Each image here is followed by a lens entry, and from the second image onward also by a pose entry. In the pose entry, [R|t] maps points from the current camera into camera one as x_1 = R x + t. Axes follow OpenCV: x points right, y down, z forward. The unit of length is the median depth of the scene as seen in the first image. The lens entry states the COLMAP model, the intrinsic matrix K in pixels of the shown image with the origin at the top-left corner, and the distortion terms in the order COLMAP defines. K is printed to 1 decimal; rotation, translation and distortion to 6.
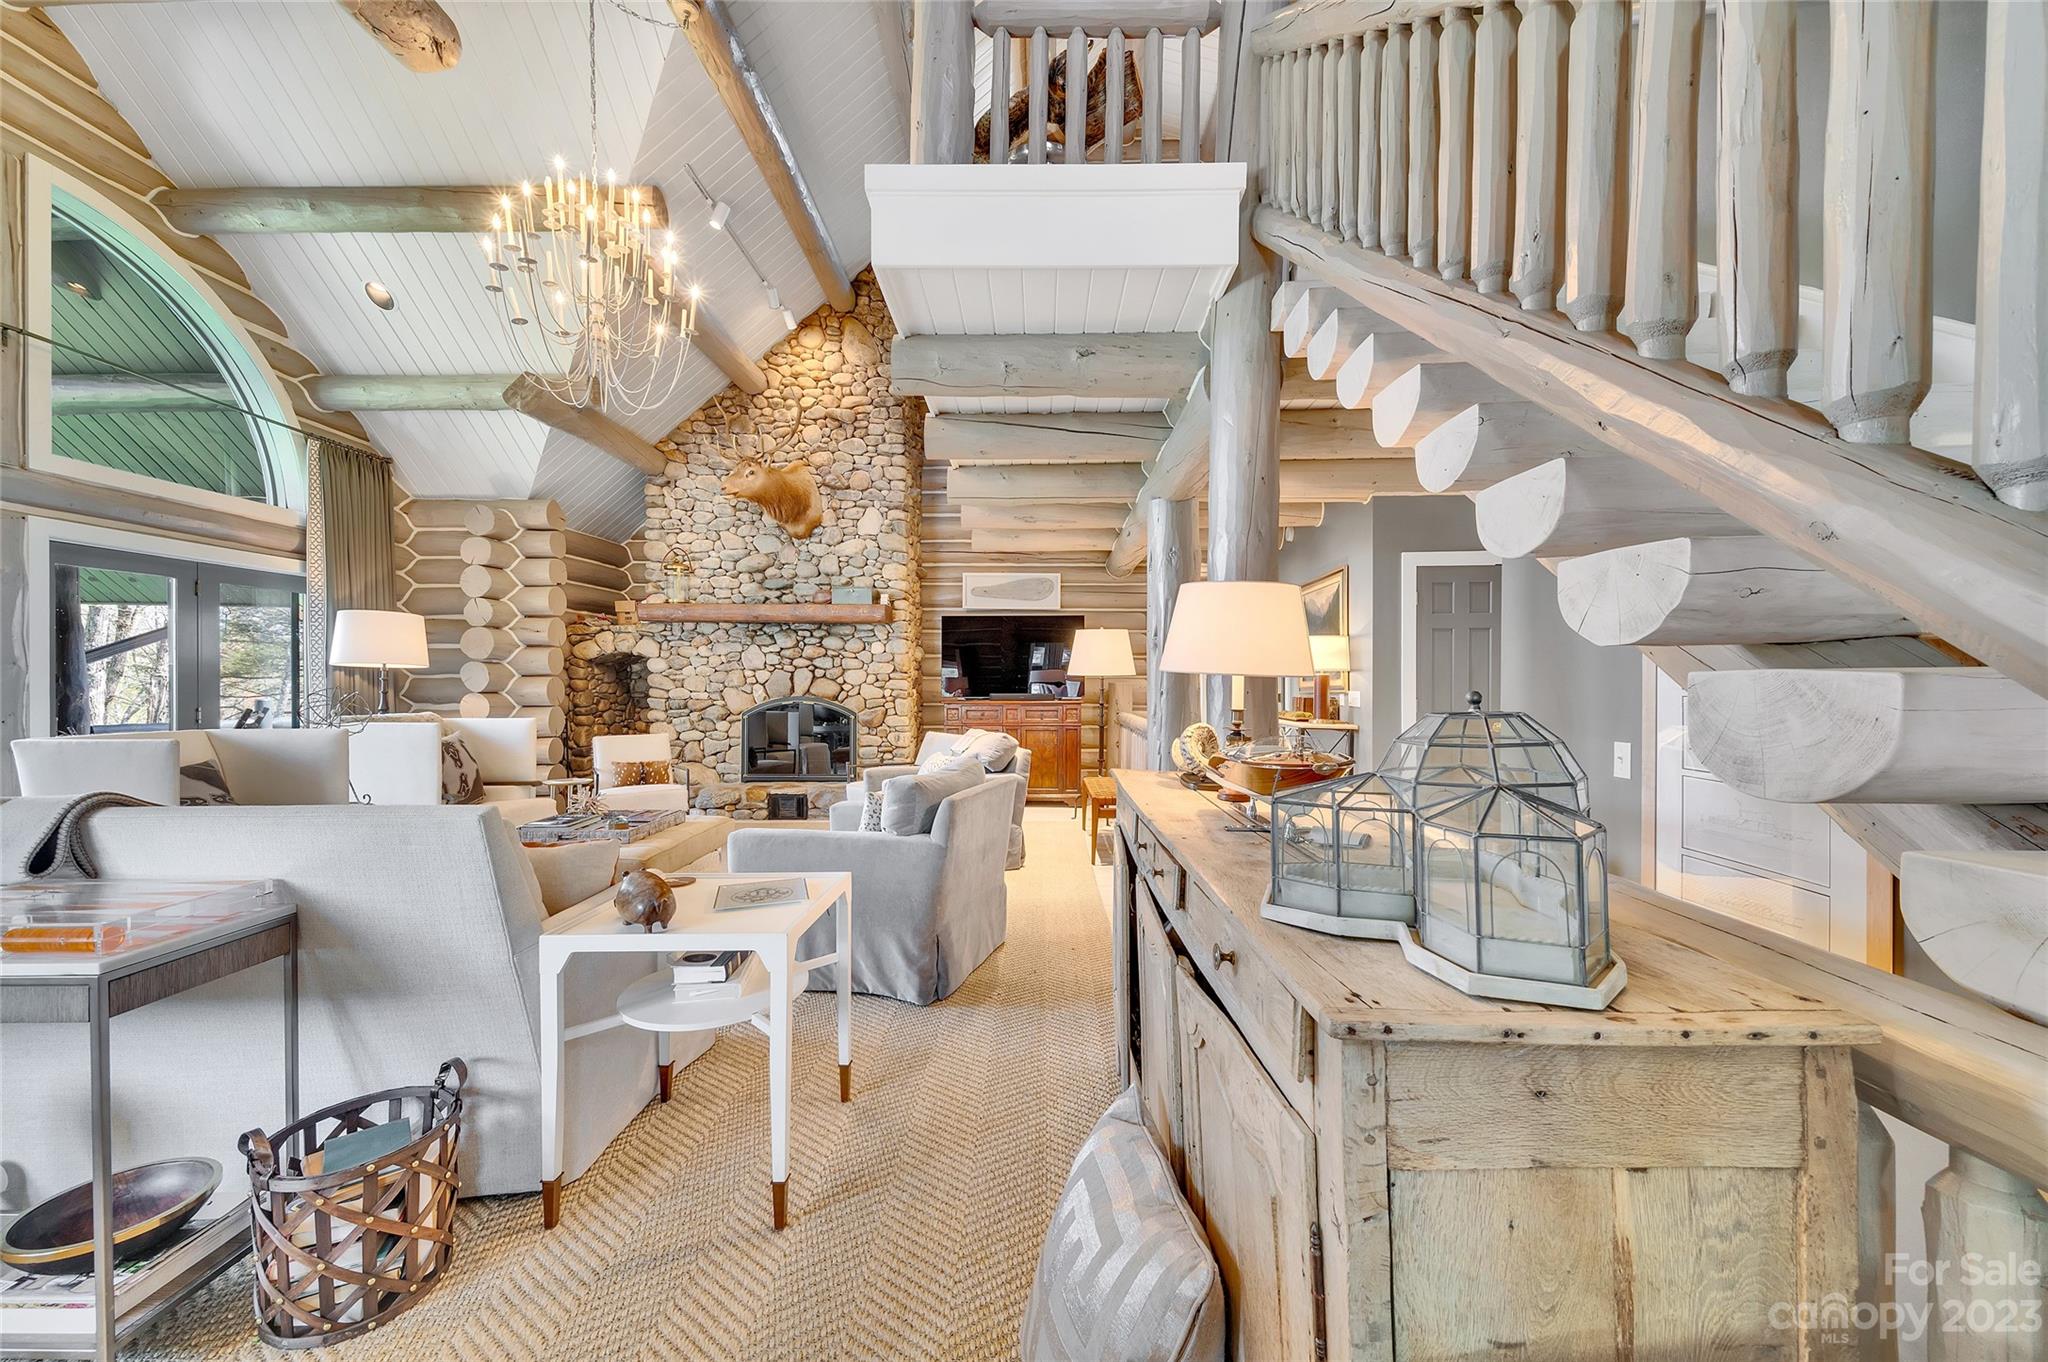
lens RADIAL K [[785.7, 0, 1038.9], [0, 785.7, 689.7], [0, 0, 1]] dist [0.020980, -0.005570]
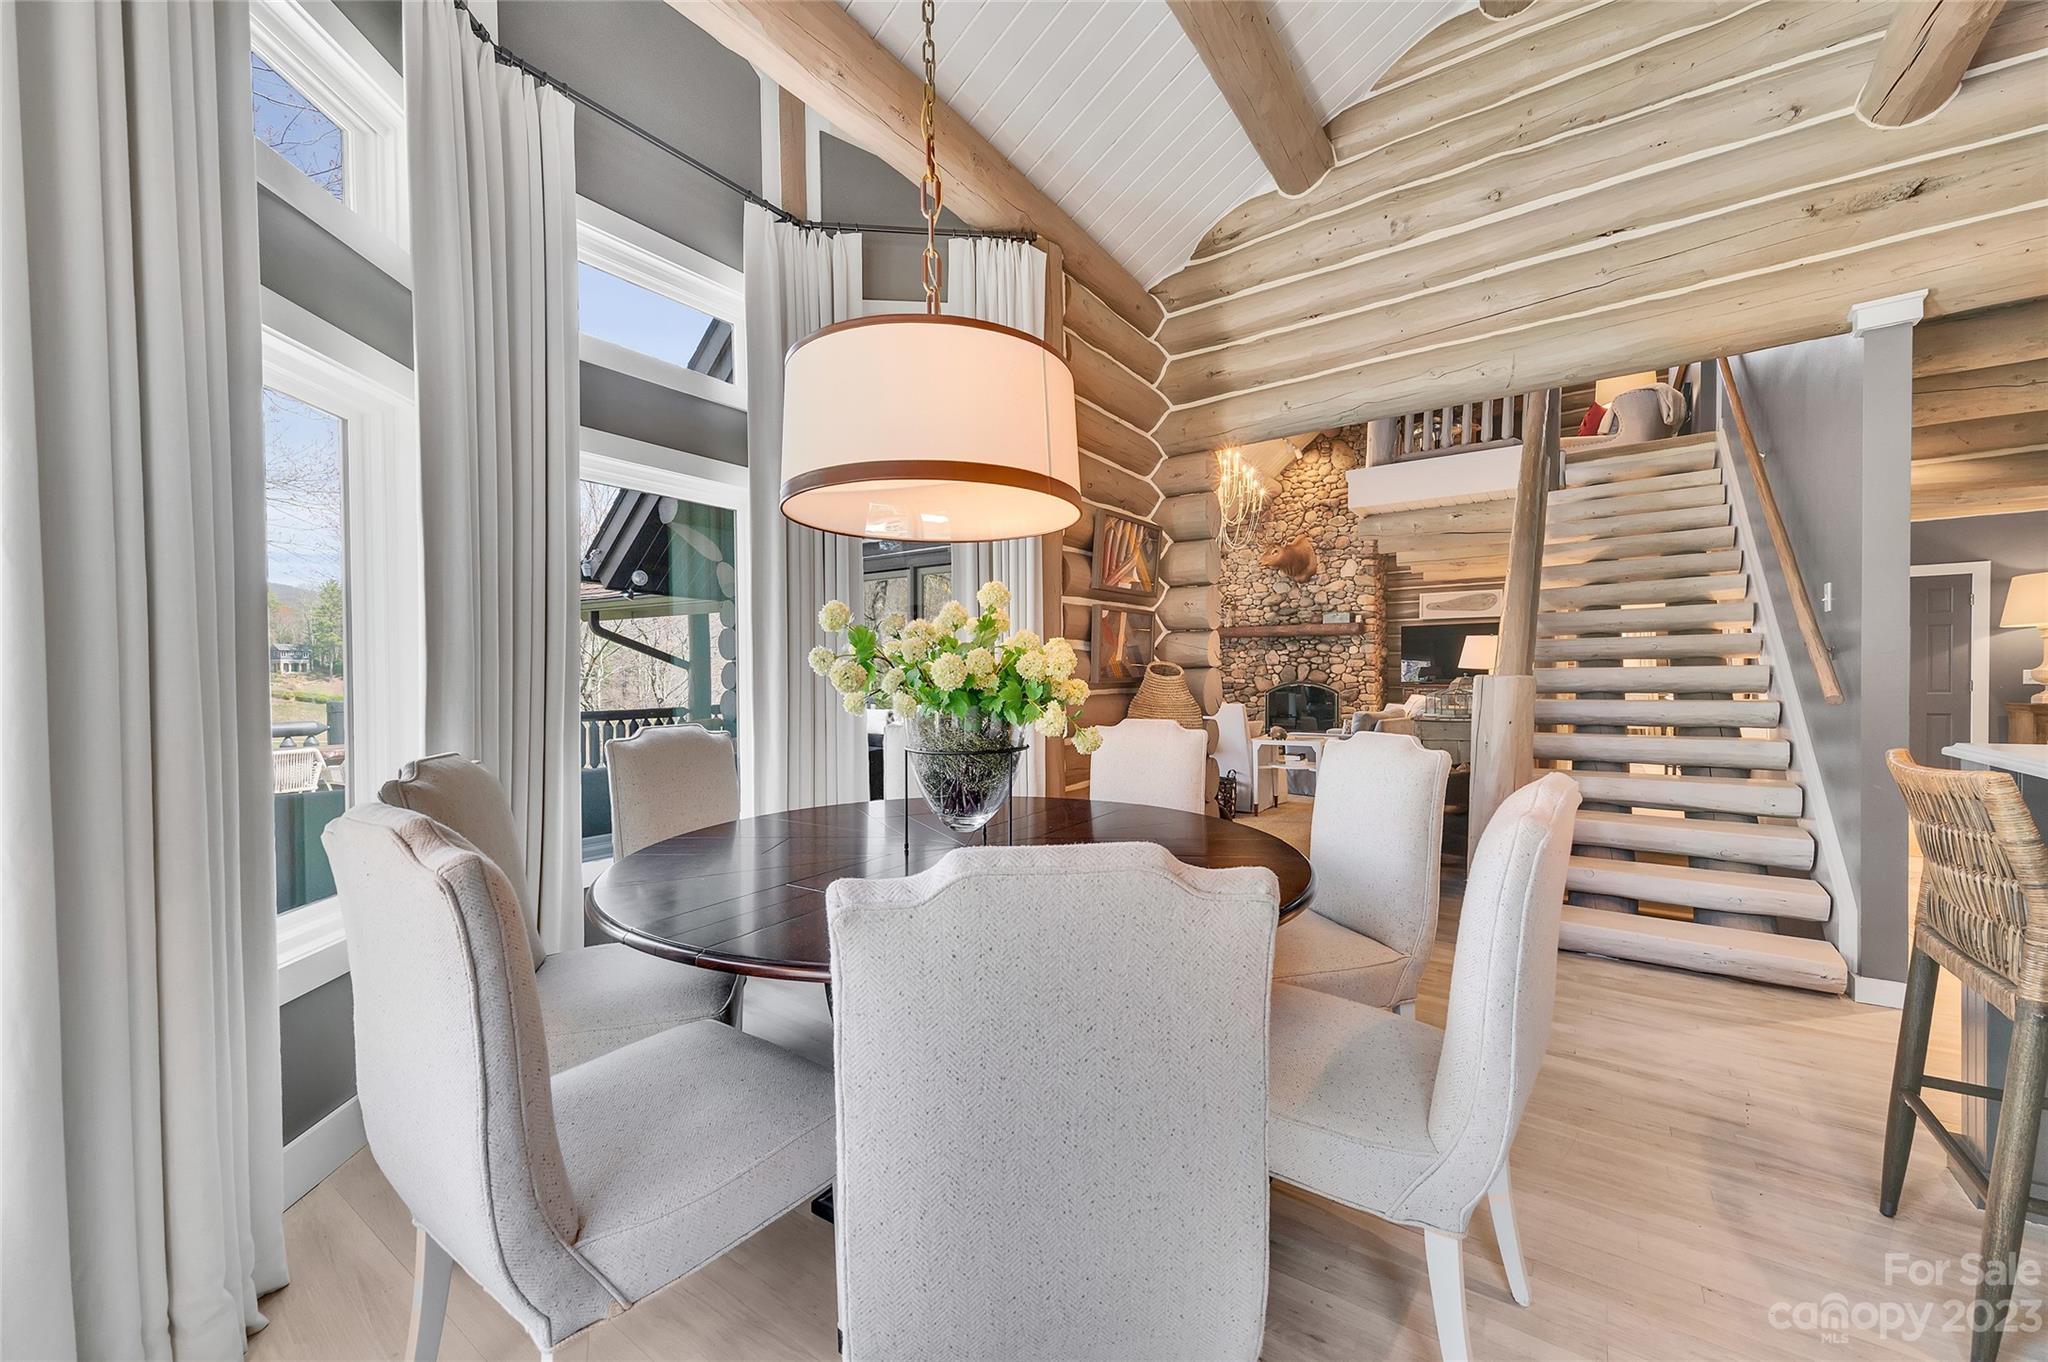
lens RADIAL K [[785.7, 0, 1008.5], [0, 785.7, 691.4], [0, 0, 1]] dist [0.020980, -0.005570]
pose [[0.812234, 0.006923, -0.583291, 0.148876], [0.002592, 0.999877, 0.015476, 0.002723], [0.583326, -0.014082, 0.812116, -0.655714]]
